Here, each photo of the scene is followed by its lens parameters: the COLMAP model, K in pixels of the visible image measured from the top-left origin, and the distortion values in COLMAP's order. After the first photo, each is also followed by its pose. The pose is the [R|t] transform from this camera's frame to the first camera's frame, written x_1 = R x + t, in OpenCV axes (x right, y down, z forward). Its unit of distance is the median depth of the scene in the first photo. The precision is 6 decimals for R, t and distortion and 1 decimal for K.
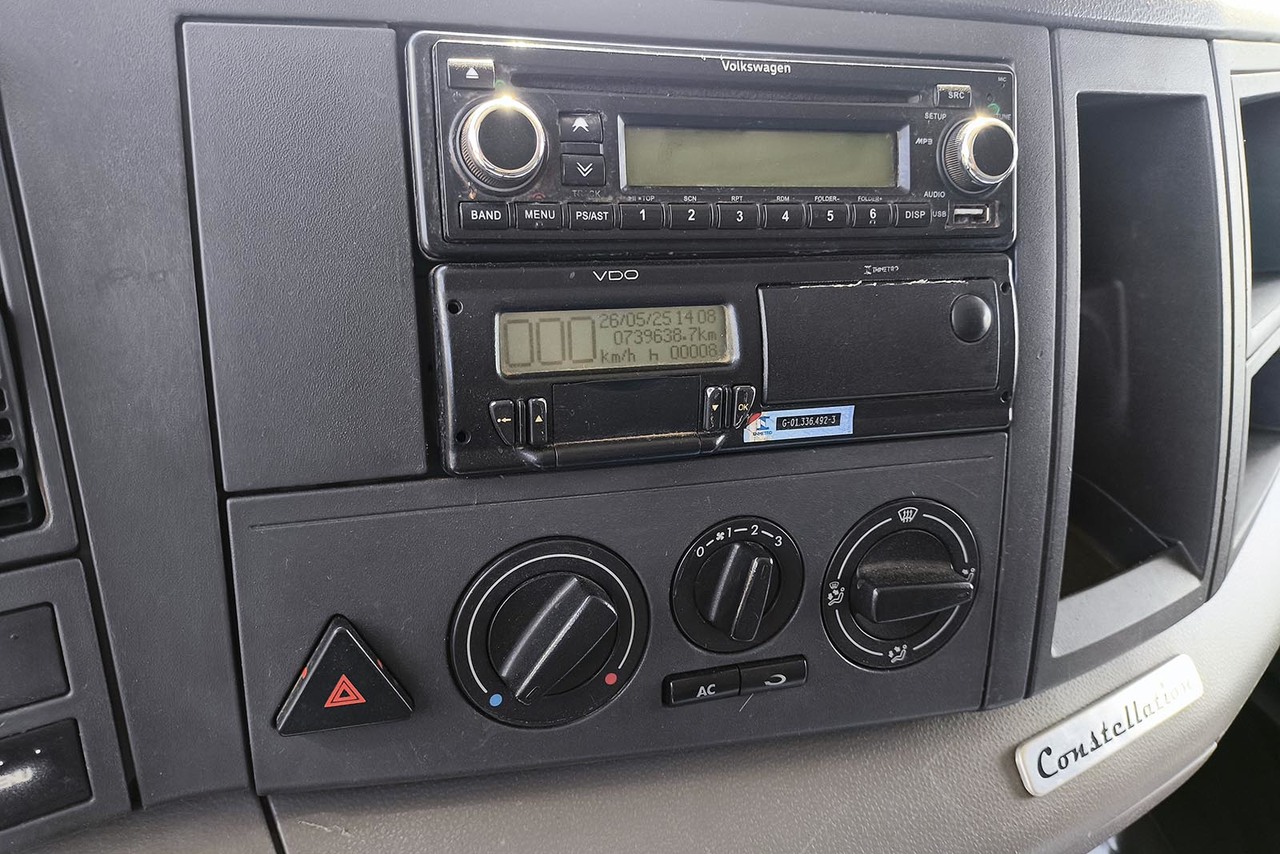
lens RADIAL K [[917.6, 0, 647.4], [0, 917.6, 424.8], [0, 0, 1]] dist [0.023120, 0.000301]
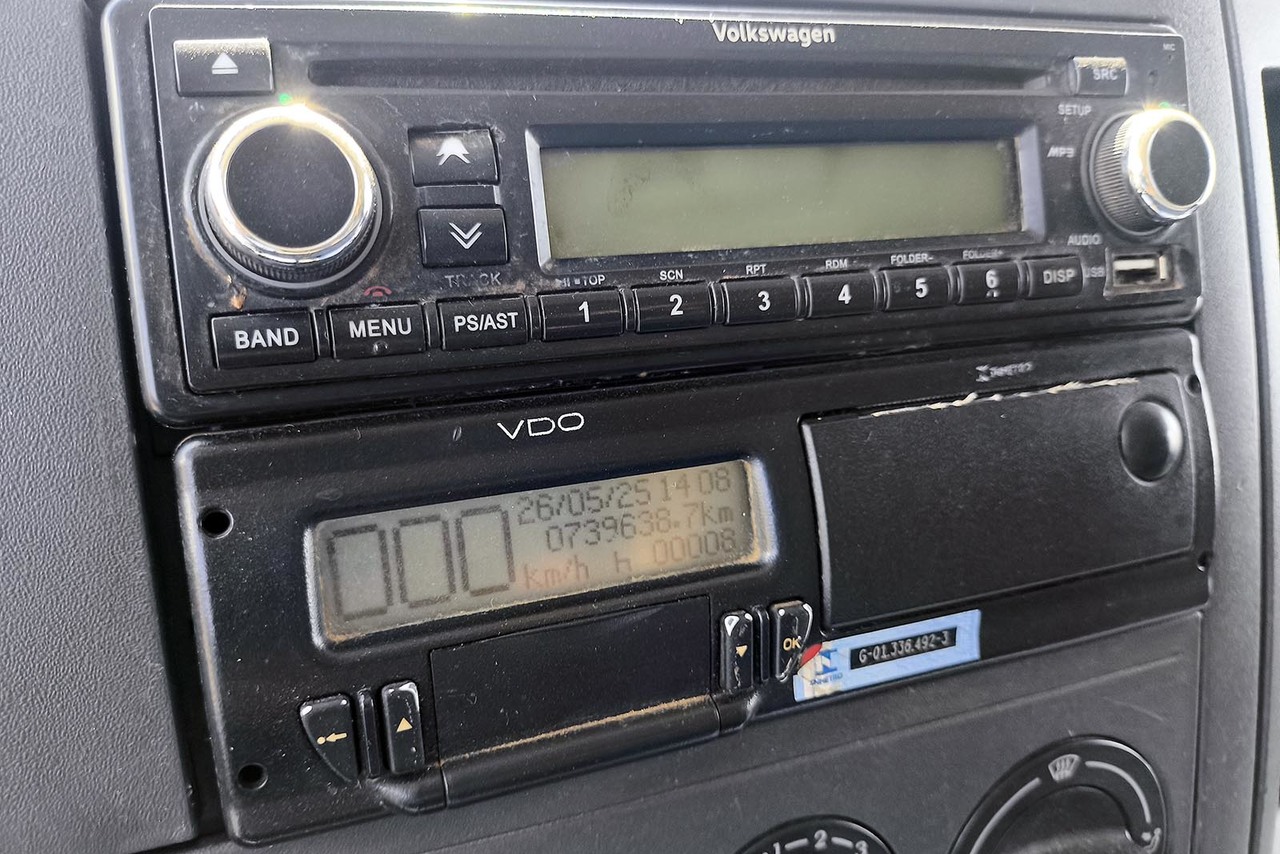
lens RADIAL K [[927.2, 0, 640.0], [0, 927.2, 427.0], [0, 0, 1]] dist [0.012206, -0.101705]
pose [[0.997895, -0.063177, 0.014656, 0.014219], [0.063800, 0.996862, -0.046866, -0.129786], [-0.011649, 0.047703, 0.998794, 0.449664]]
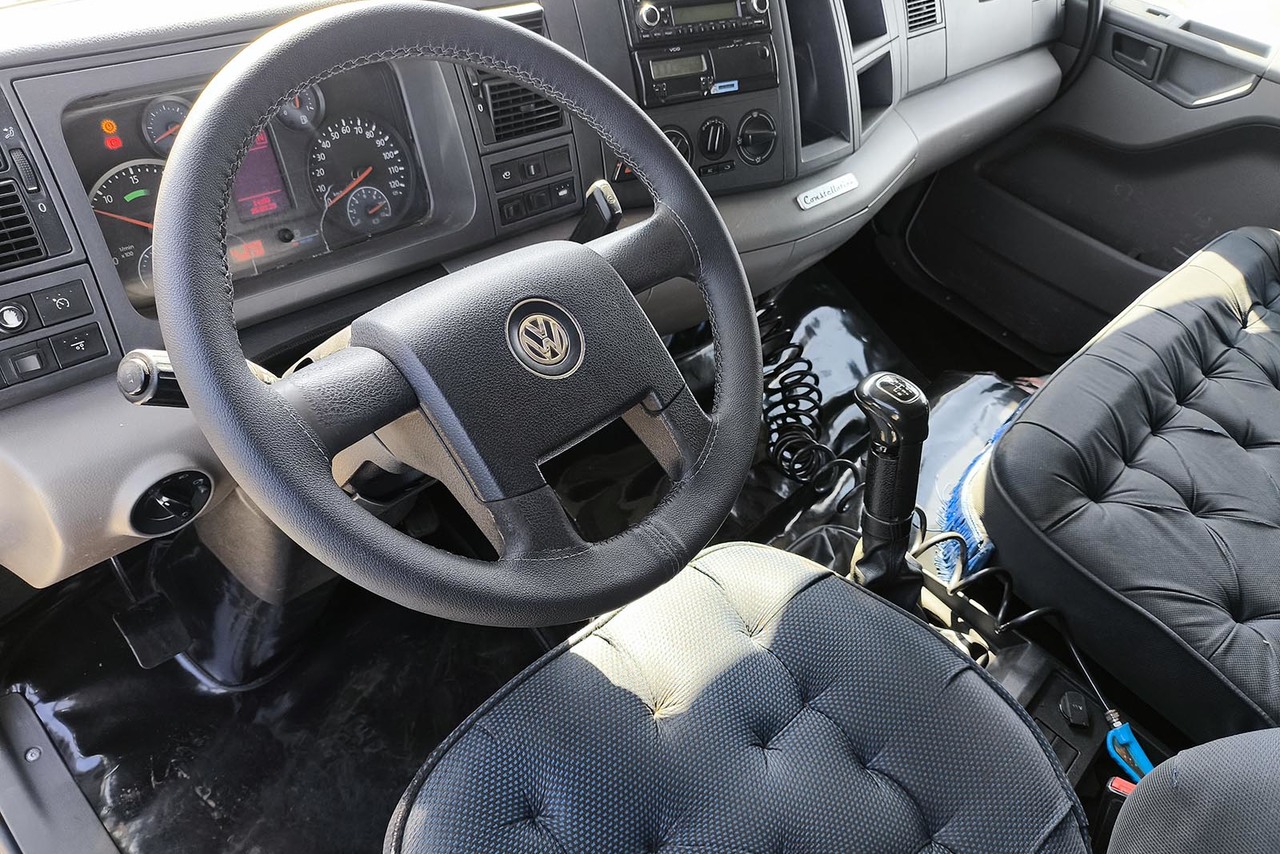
lens RADIAL K [[927.2, 0, 640.0], [0, 927.2, 427.0], [0, 0, 1]] dist [0.012206, -0.101705]
pose [[0.962601, -0.204201, 0.178051, -1.140603], [0.178835, 0.972594, 0.148592, 0.739522], [-0.203514, -0.111193, 0.972738, -2.789589]]
